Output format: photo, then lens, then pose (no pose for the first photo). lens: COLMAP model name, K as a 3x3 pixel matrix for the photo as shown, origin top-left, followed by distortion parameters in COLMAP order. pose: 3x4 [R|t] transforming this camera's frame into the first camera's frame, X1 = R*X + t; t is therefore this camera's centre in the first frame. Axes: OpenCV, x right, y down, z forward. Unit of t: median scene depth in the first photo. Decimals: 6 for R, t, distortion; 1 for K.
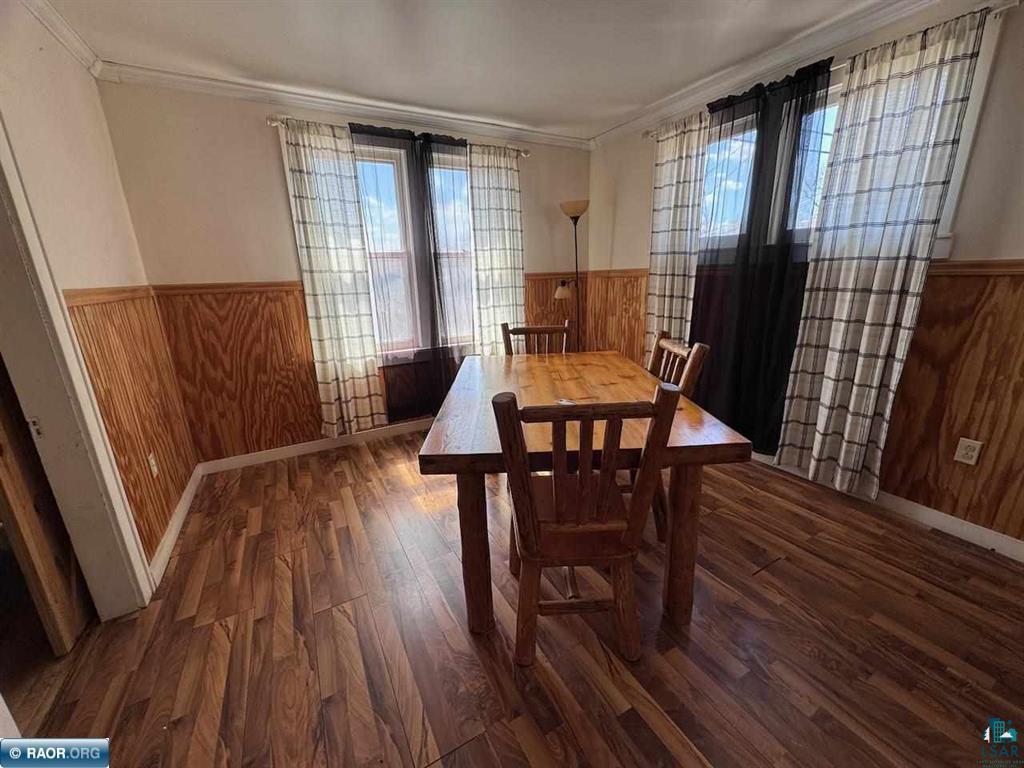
lens RADIAL K [[407.9, 0, 512.0], [0, 407.9, 384.0], [0, 0, 1]] dist [-0.002483, -0.000502]
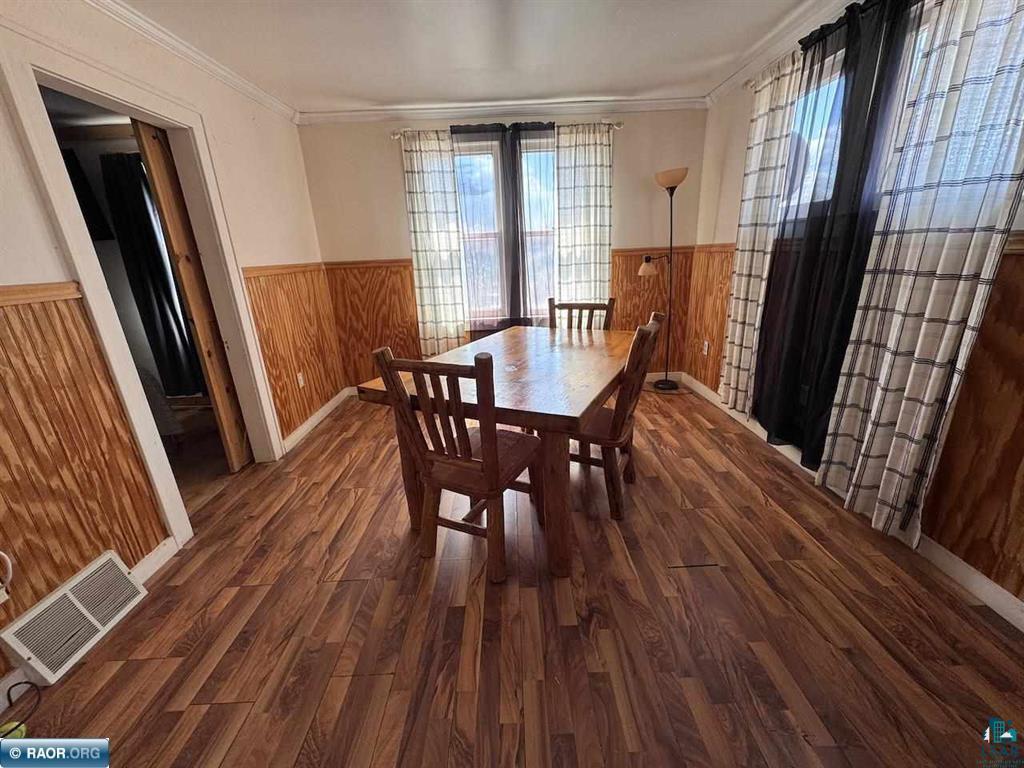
lens RADIAL K [[407.9, 0, 512.0], [0, 407.9, 384.0], [0, 0, 1]] dist [-0.002483, -0.000502]
pose [[0.883721, 0.136935, -0.447533, 0.395305], [-0.107295, 0.990048, 0.091062, -0.010591], [0.455549, -0.032456, 0.889619, -0.018176]]
